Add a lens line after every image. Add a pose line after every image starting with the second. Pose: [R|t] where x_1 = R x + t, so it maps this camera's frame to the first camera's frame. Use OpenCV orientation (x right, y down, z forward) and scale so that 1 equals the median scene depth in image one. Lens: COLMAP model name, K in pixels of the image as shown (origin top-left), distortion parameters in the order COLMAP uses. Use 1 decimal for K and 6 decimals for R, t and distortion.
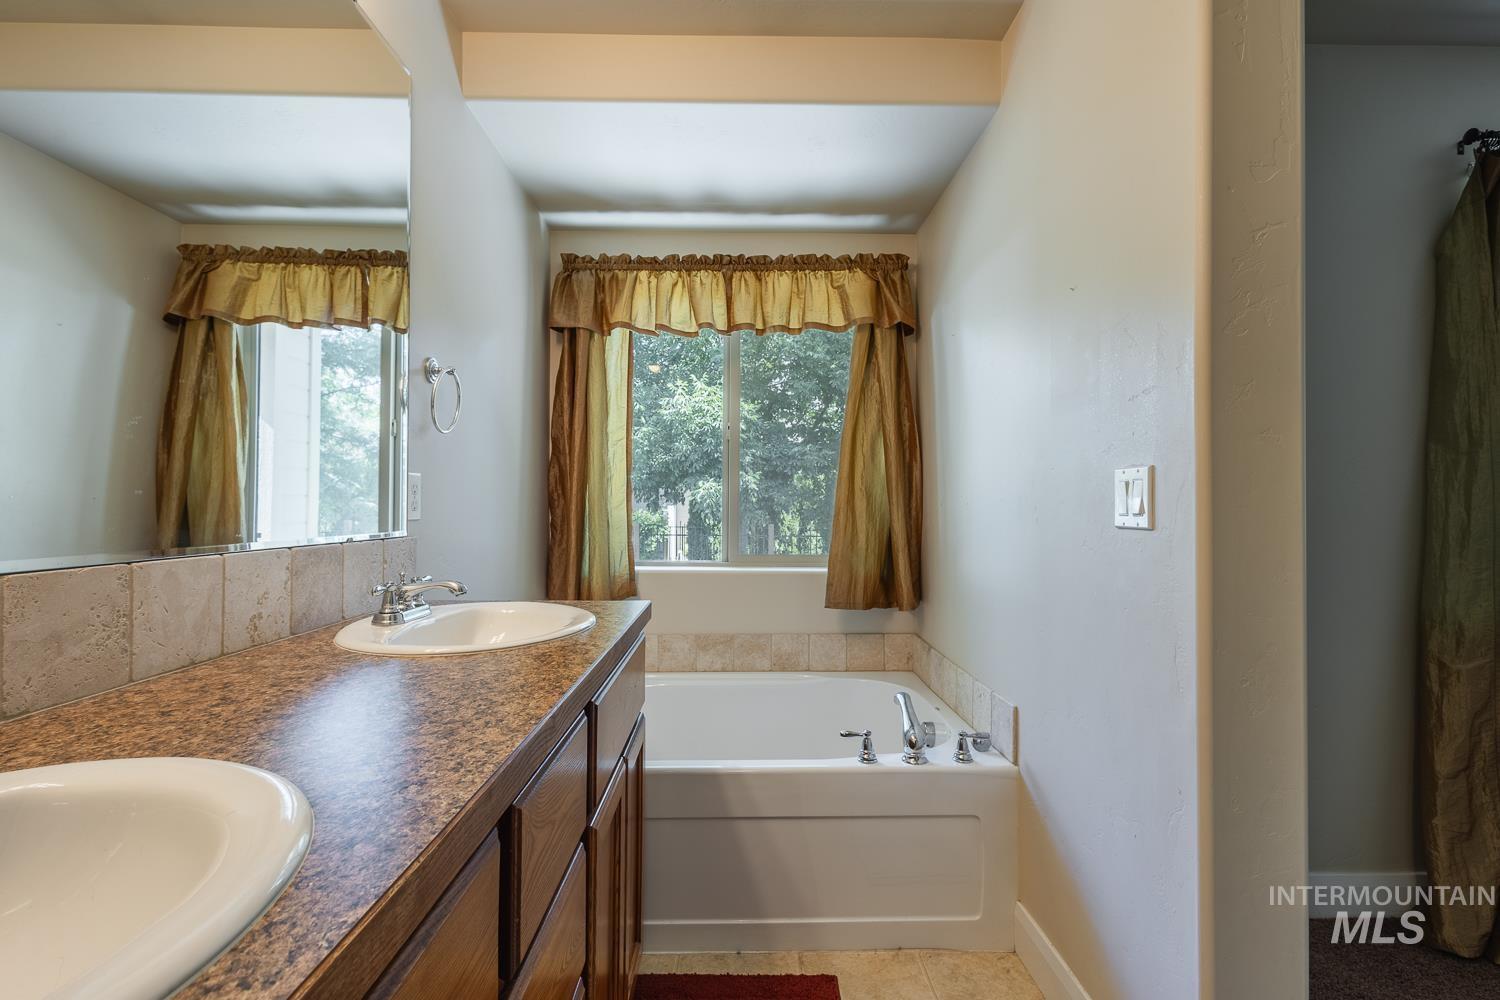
lens RADIAL K [[690.3, 0, 750.0], [0, 690.3, 500.0], [0, 0, 1]] dist [0.006322, -0.001472]
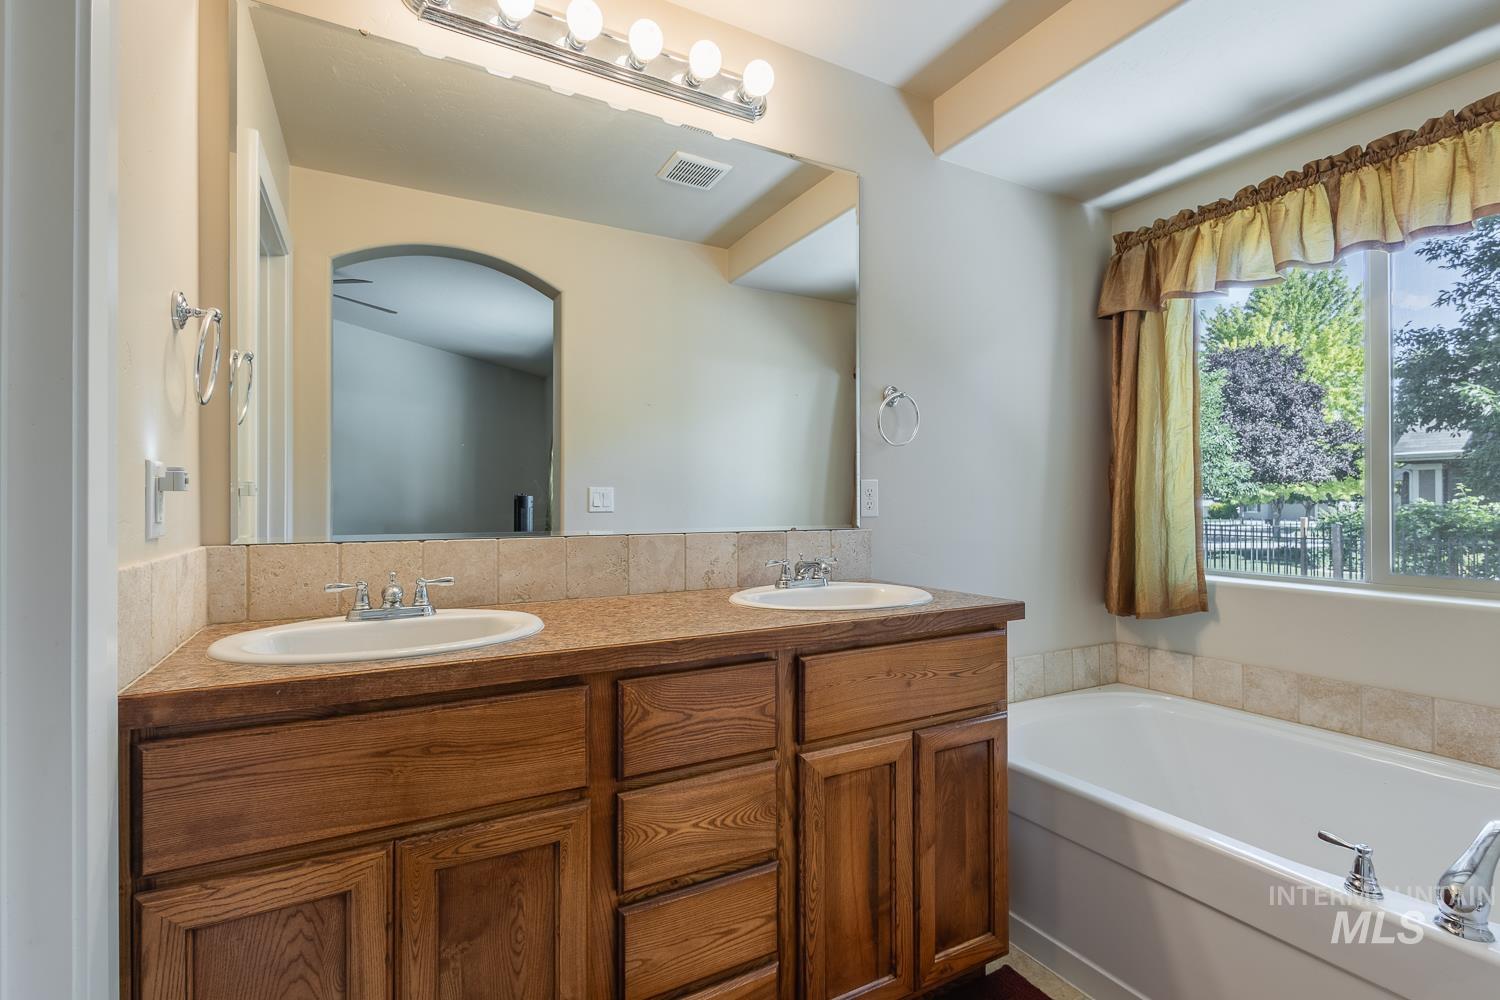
lens RADIAL K [[690.3, 0, 750.0], [0, 690.3, 500.0], [0, 0, 1]] dist [0.006322, -0.001472]
pose [[0.463428, -0.010393, -0.886073, 0.327982], [0.012549, 0.999908, -0.005165, 0.001168], [0.886046, -0.008725, 0.463516, 0.122763]]
